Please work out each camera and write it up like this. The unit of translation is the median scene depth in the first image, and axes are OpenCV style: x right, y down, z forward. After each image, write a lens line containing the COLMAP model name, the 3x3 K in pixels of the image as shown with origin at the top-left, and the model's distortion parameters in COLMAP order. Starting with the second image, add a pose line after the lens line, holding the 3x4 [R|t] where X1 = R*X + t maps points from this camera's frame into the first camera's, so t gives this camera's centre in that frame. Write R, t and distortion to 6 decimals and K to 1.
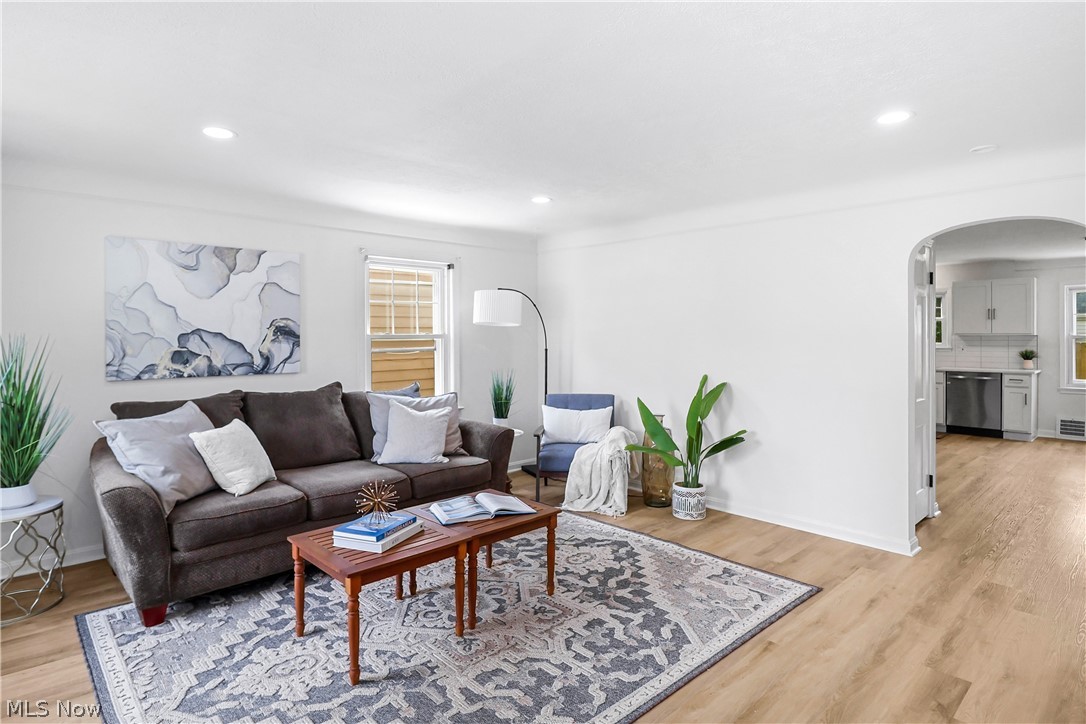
lens RADIAL K [[569.2, 0, 547.8], [0, 569.2, 365.9], [0, 0, 1]] dist [-0.006430, -0.006844]
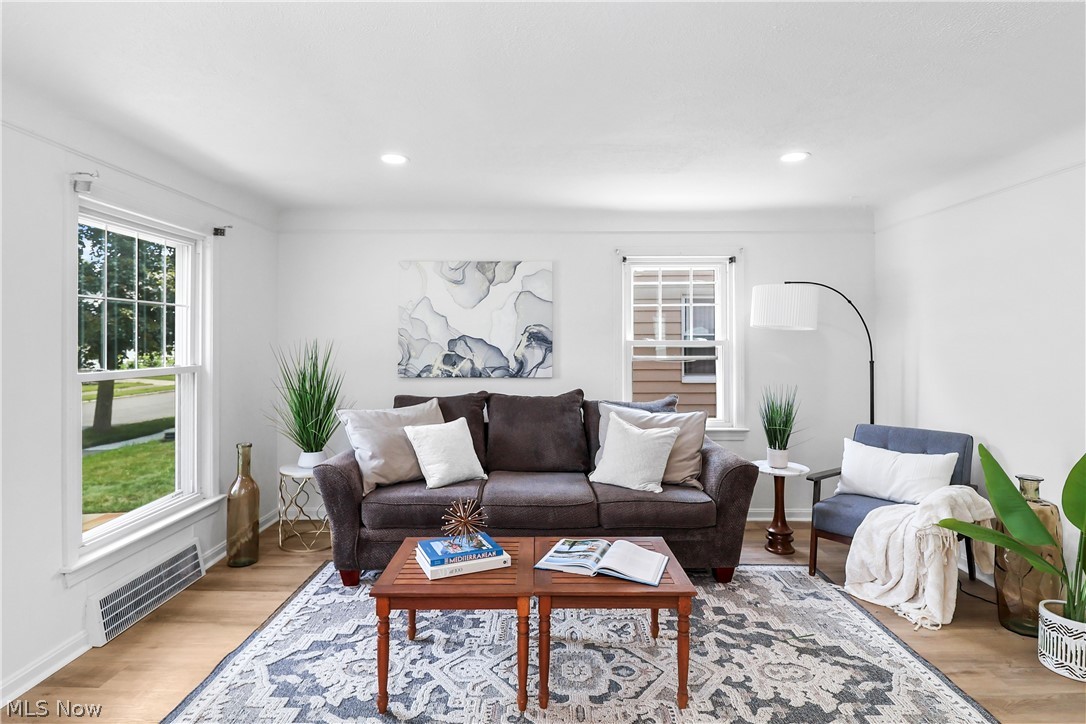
lens RADIAL K [[569.2, 0, 541.0], [0, 569.2, 355.6], [0, 0, 1]] dist [-0.006430, -0.006844]
pose [[0.725757, 0.018926, -0.687691, 0.275508], [-0.040169, 0.999082, -0.014897, -0.013386], [0.686778, 0.038435, 0.725851, 0.273333]]
